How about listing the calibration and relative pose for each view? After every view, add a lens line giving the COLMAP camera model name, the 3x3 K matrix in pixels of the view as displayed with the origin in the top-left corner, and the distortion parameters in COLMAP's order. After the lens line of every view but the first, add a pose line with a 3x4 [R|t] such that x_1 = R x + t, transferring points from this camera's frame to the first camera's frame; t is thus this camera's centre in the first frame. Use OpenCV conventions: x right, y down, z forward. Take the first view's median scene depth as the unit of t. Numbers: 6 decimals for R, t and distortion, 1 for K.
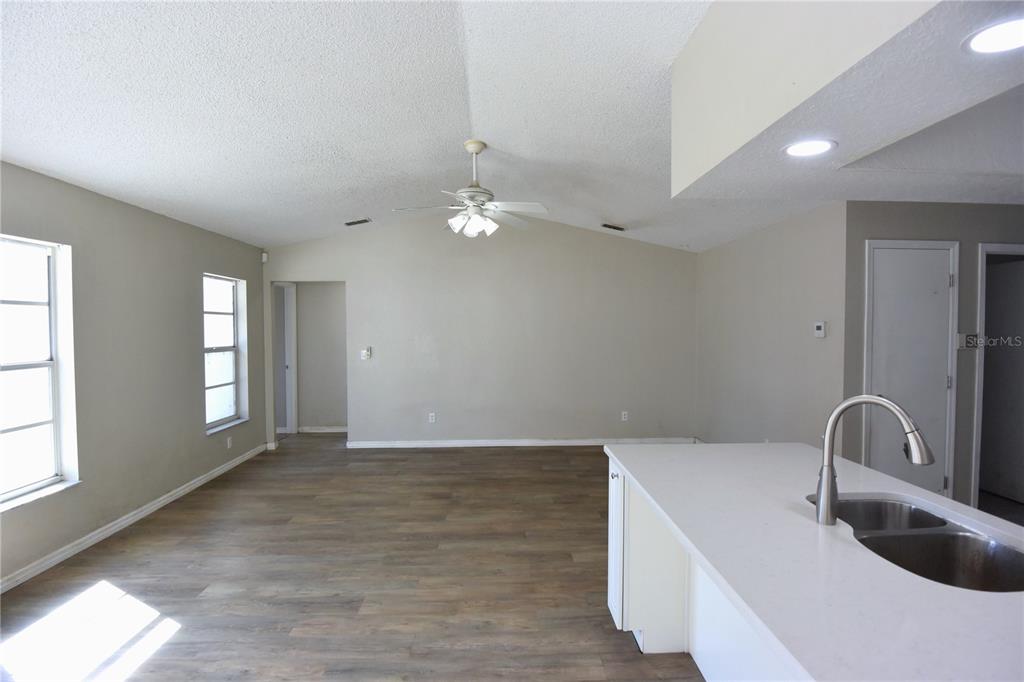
lens RADIAL K [[525.7, 0, 514.4], [0, 525.7, 343.8], [0, 0, 1]] dist [0.003271, -0.000253]
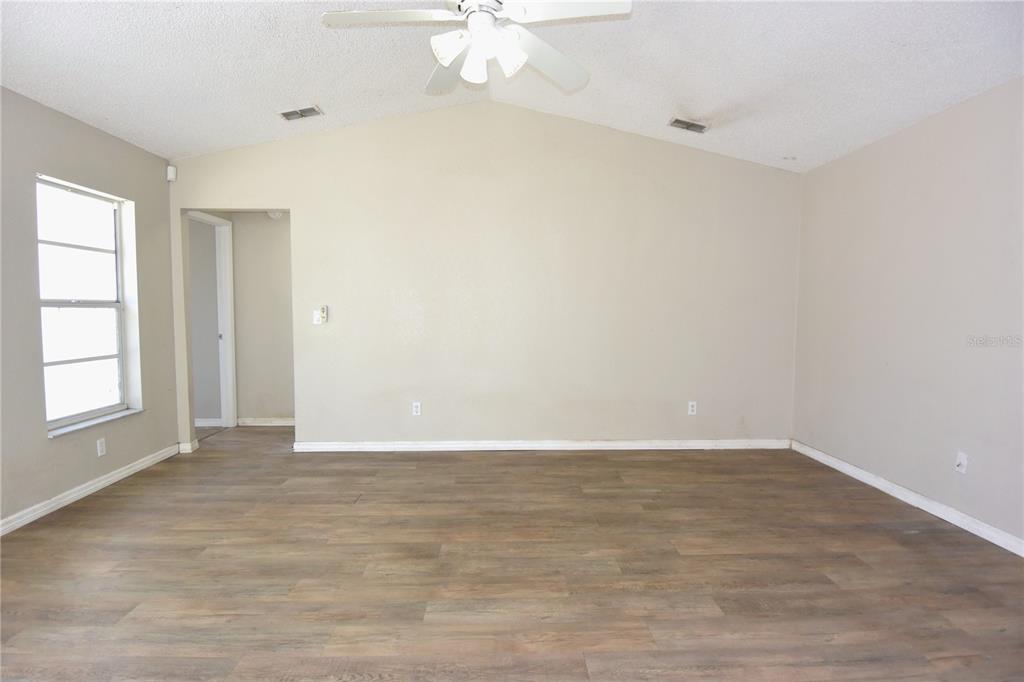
lens RADIAL K [[525.7, 0, 514.4], [0, 525.7, 343.8], [0, 0, 1]] dist [0.003271, -0.000253]
pose [[0.999976, 0.006513, -0.002234, -0.030242], [-0.006427, 0.999320, 0.036306, 0.032736], [0.002469, -0.036291, 0.999338, 0.351875]]
